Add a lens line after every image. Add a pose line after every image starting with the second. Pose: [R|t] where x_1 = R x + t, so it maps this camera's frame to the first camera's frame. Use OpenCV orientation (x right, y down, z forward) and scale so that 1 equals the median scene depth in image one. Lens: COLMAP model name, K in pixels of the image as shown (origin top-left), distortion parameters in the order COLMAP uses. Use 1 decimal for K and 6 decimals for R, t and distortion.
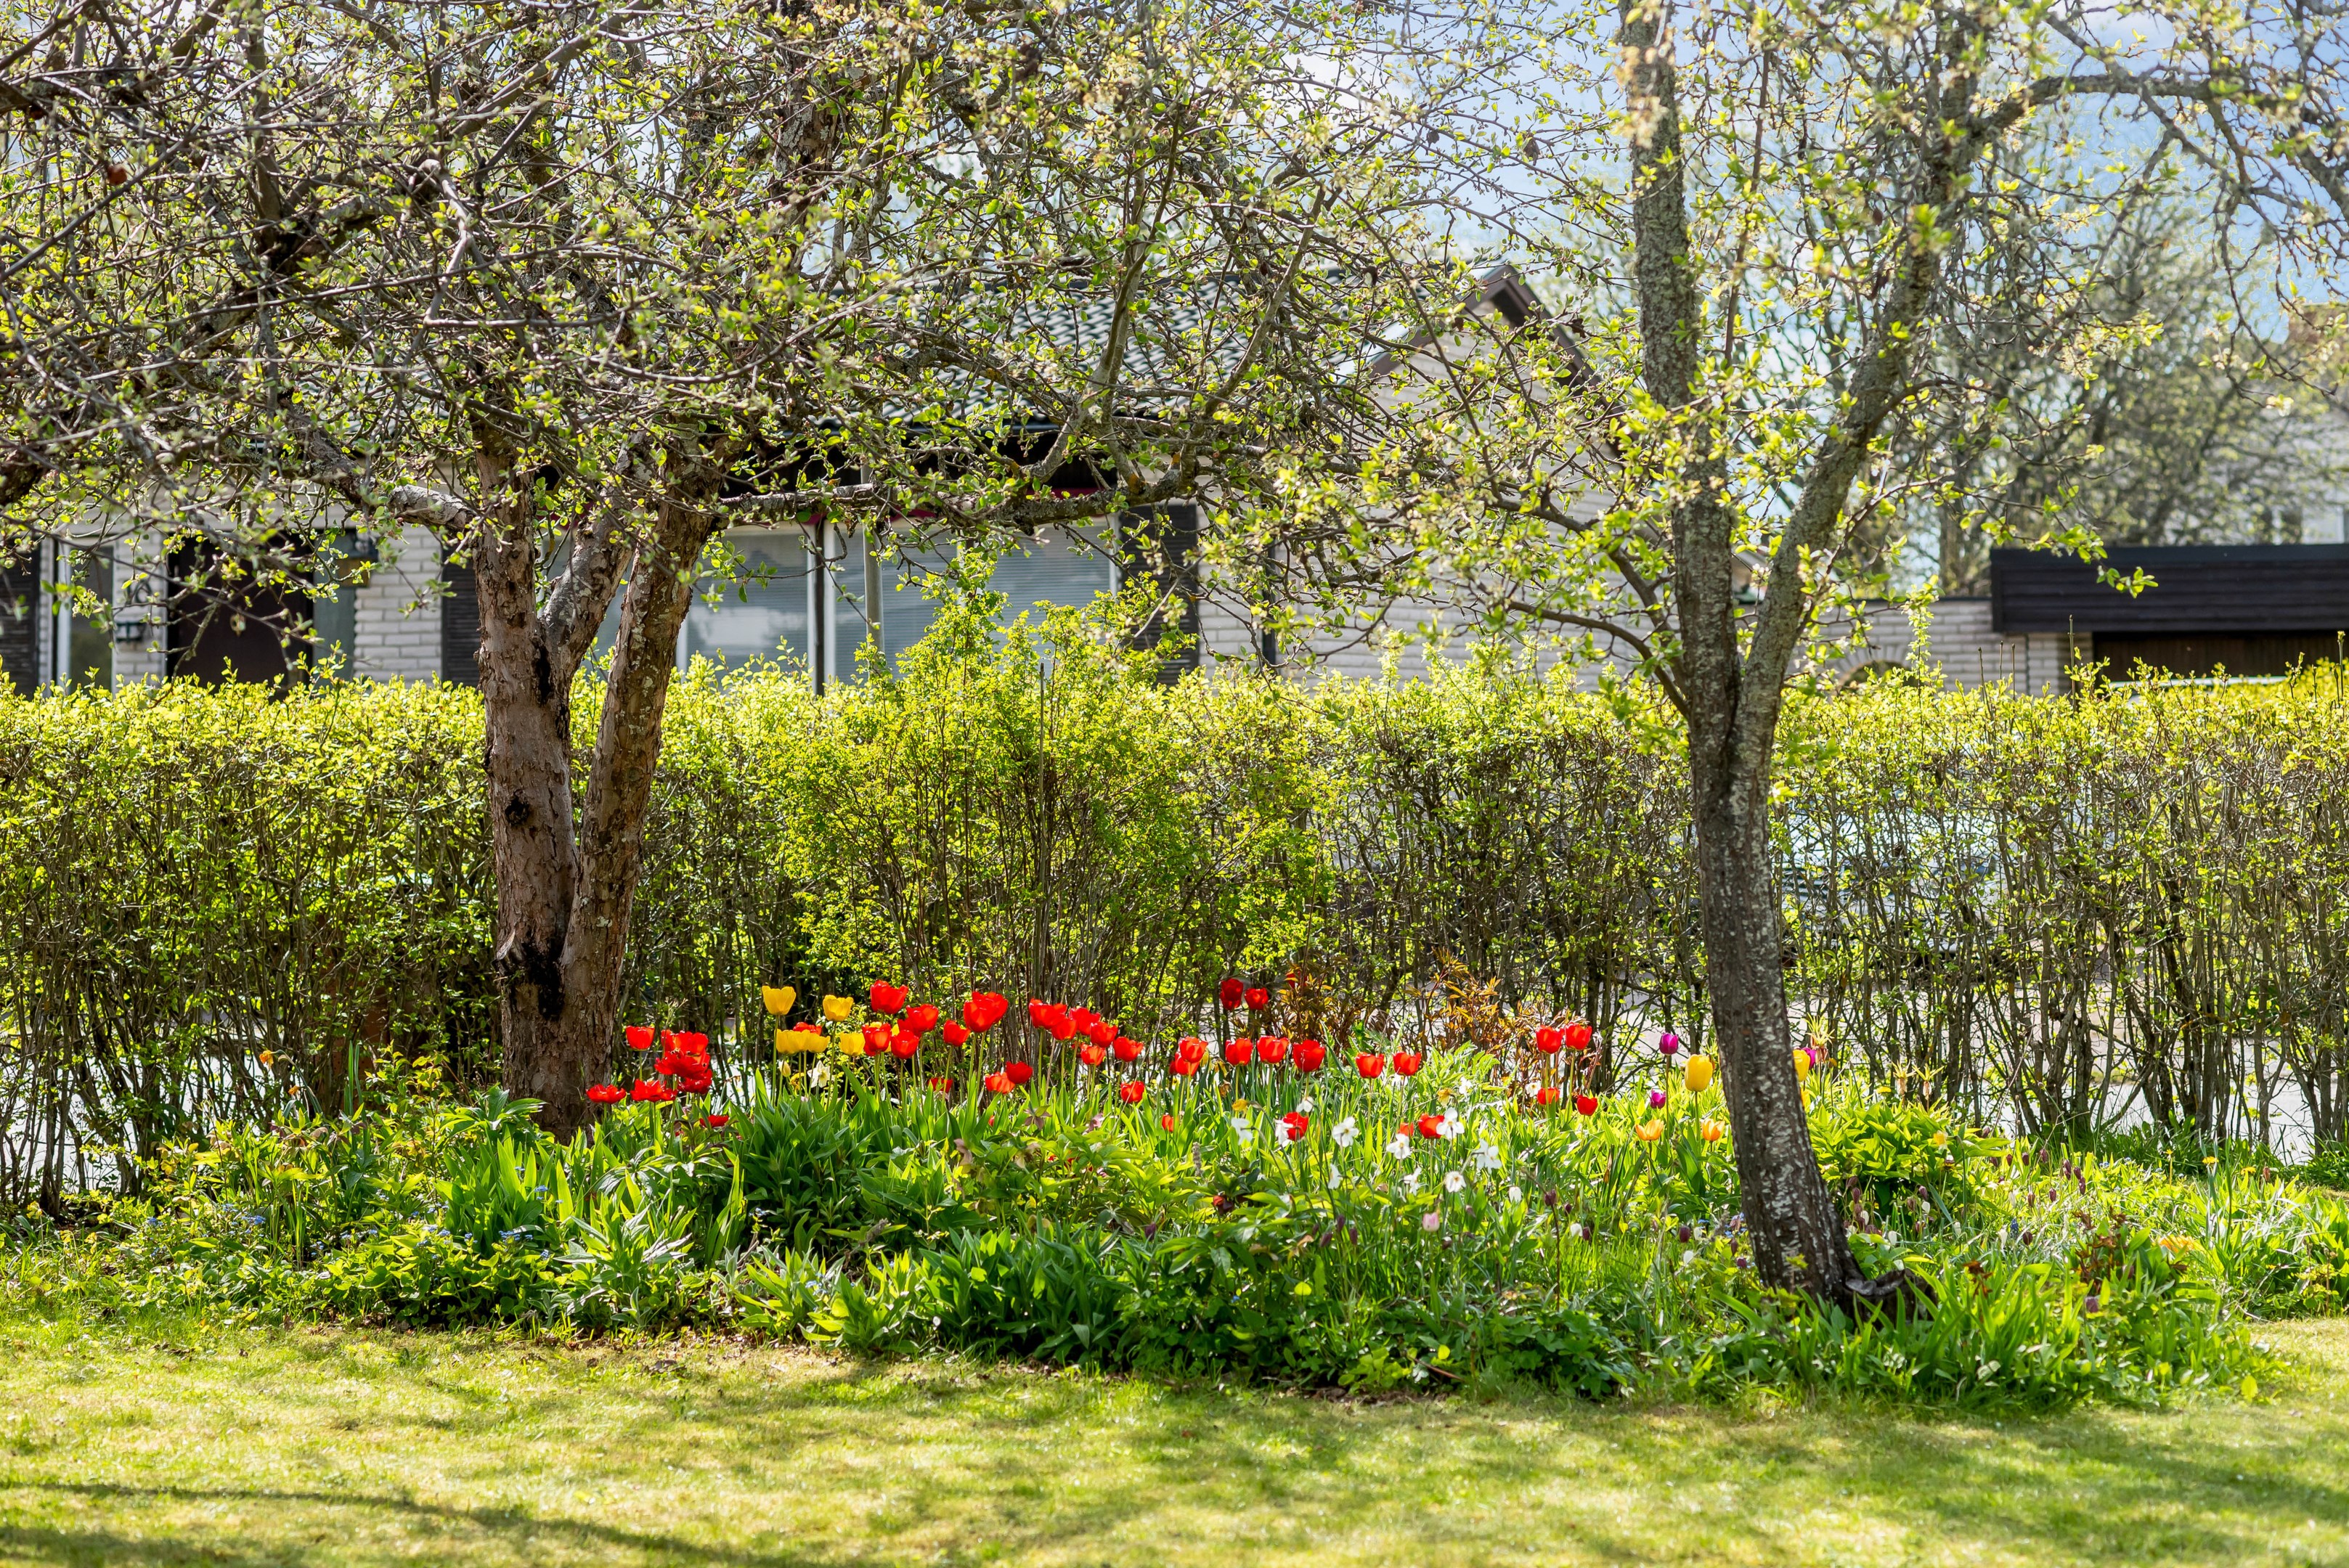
lens RADIAL K [[5621.1, 0, 1169.1], [0, 5621.1, 779.5], [0, 0, 1]] dist [0.030767, 0.000000]
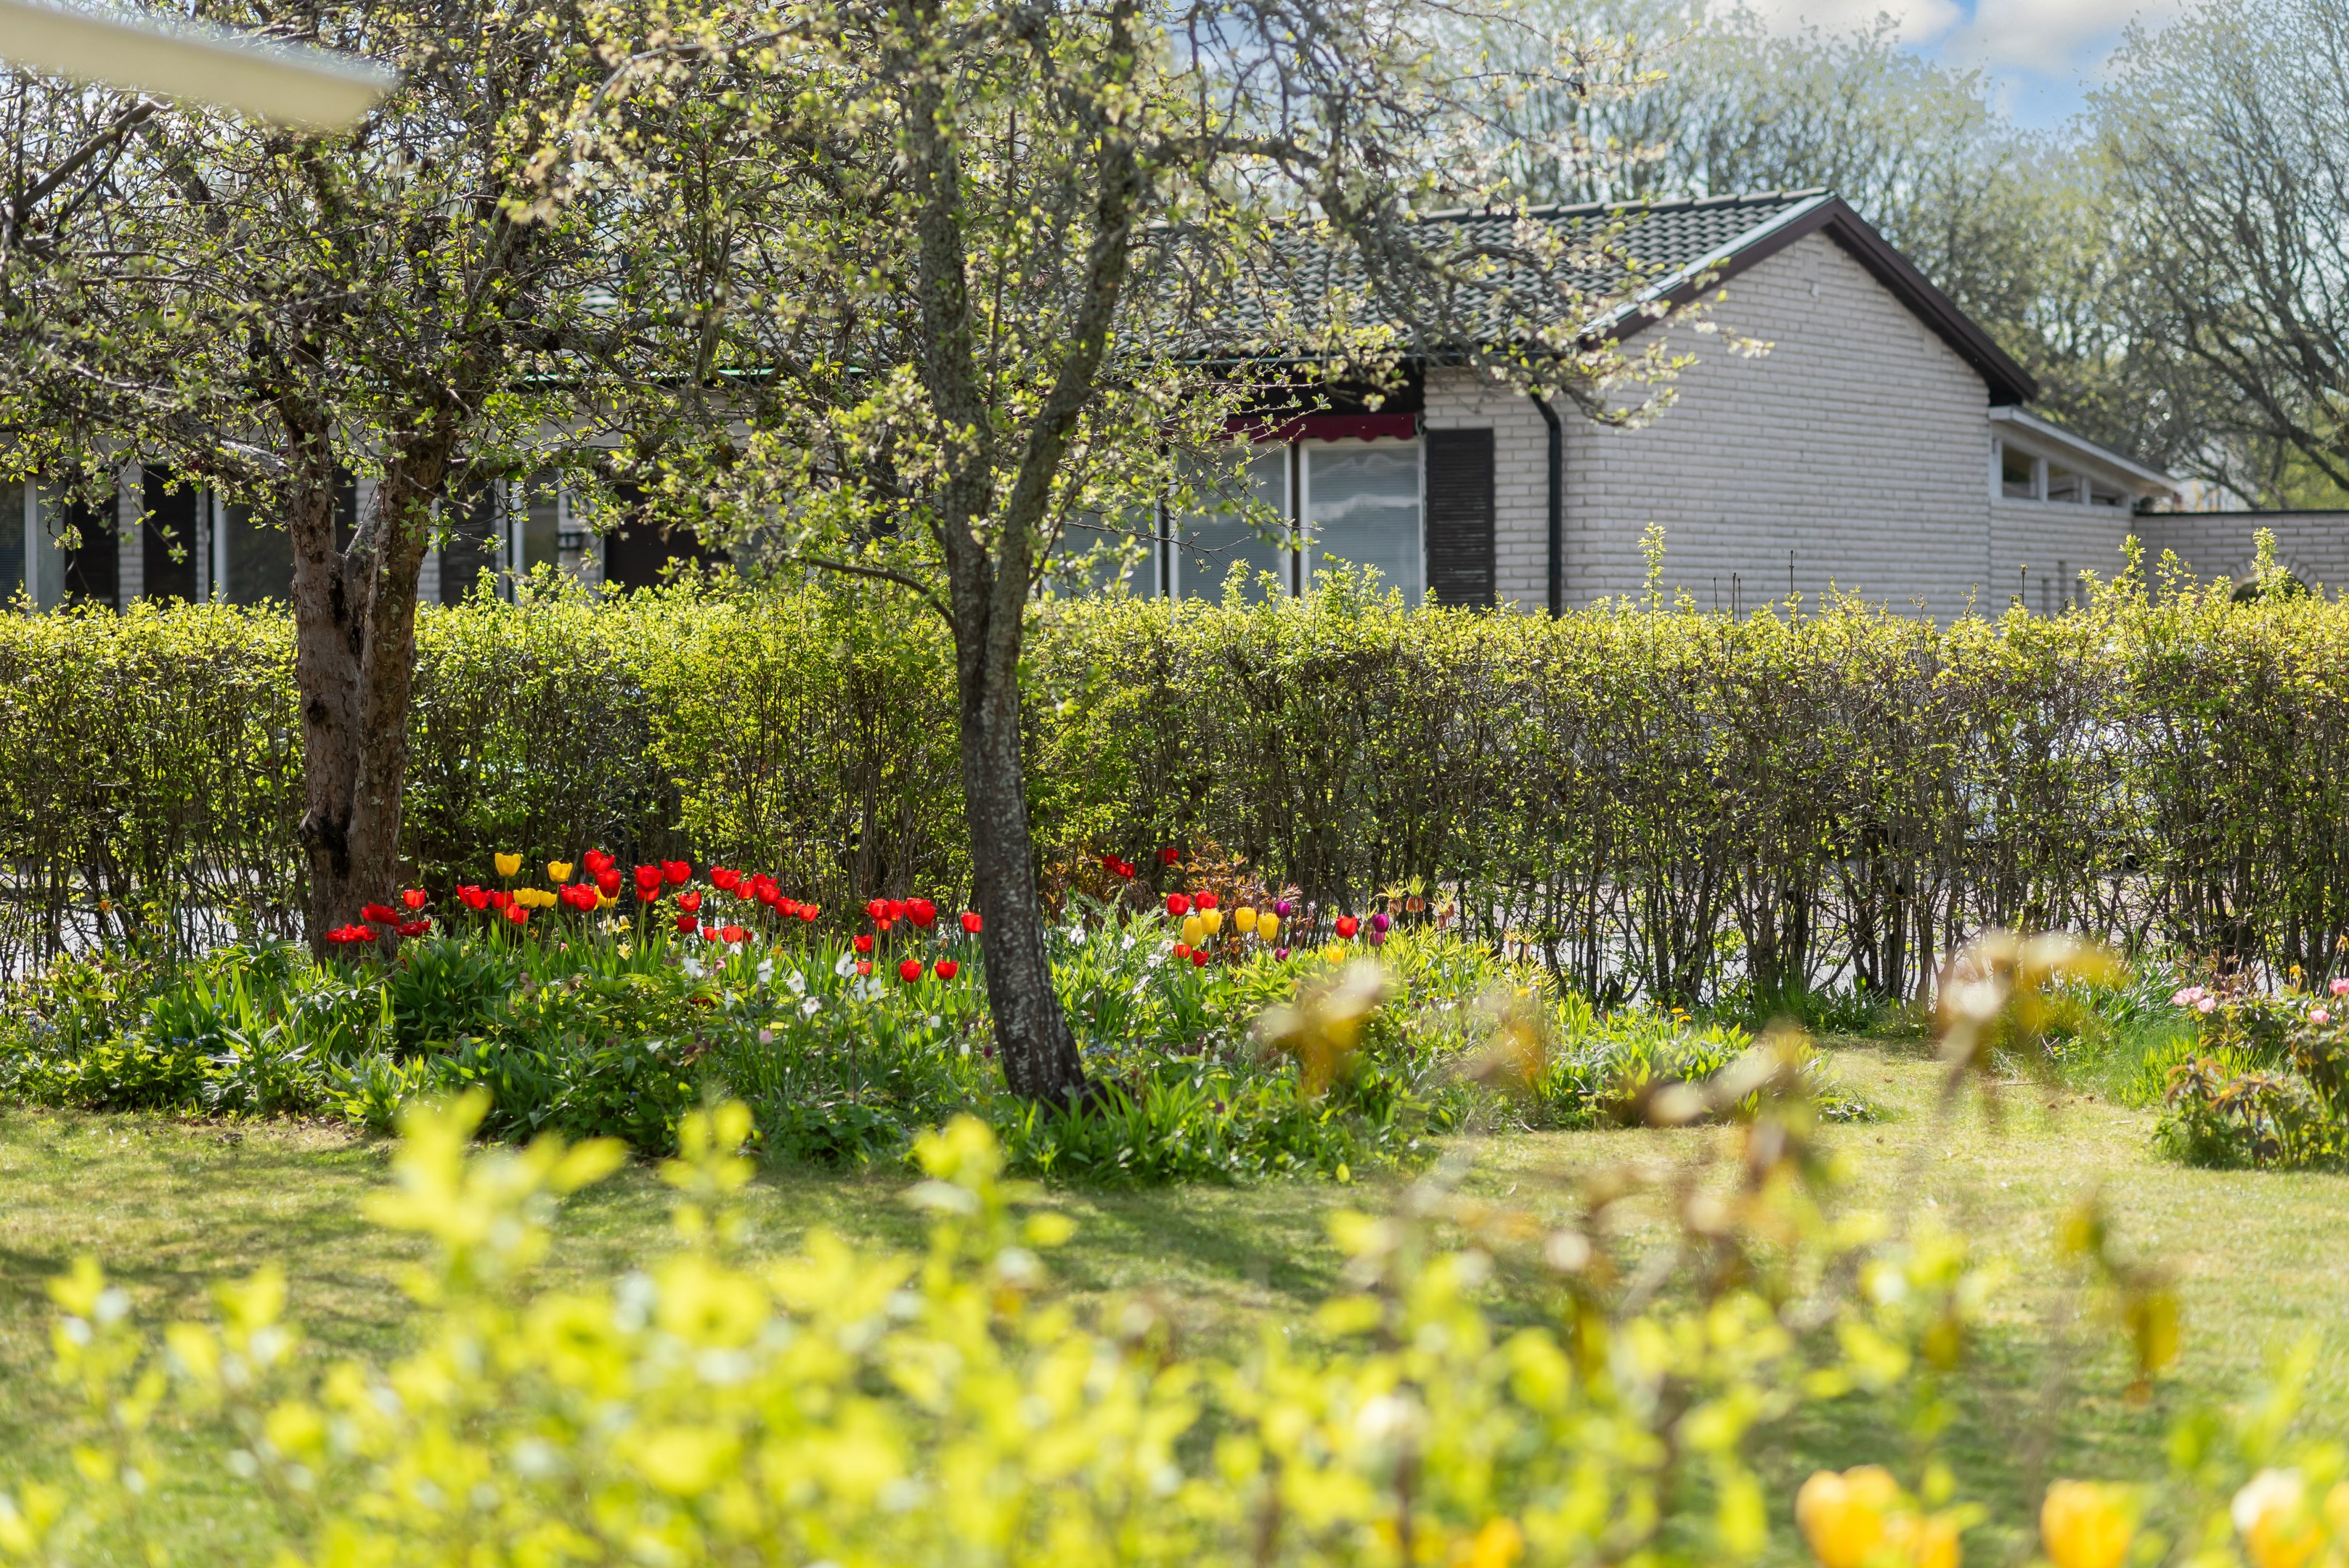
lens RADIAL K [[5621.1, 0, 1176.8], [0, 5621.1, 786.5], [0, 0, 1]] dist [0.030767, 0.000000]
pose [[0.985718, 0.009906, -0.168110, 0.314334], [-0.006289, 0.999737, 0.022034, -0.006997], [0.168284, -0.020662, 0.985522, -0.228037]]
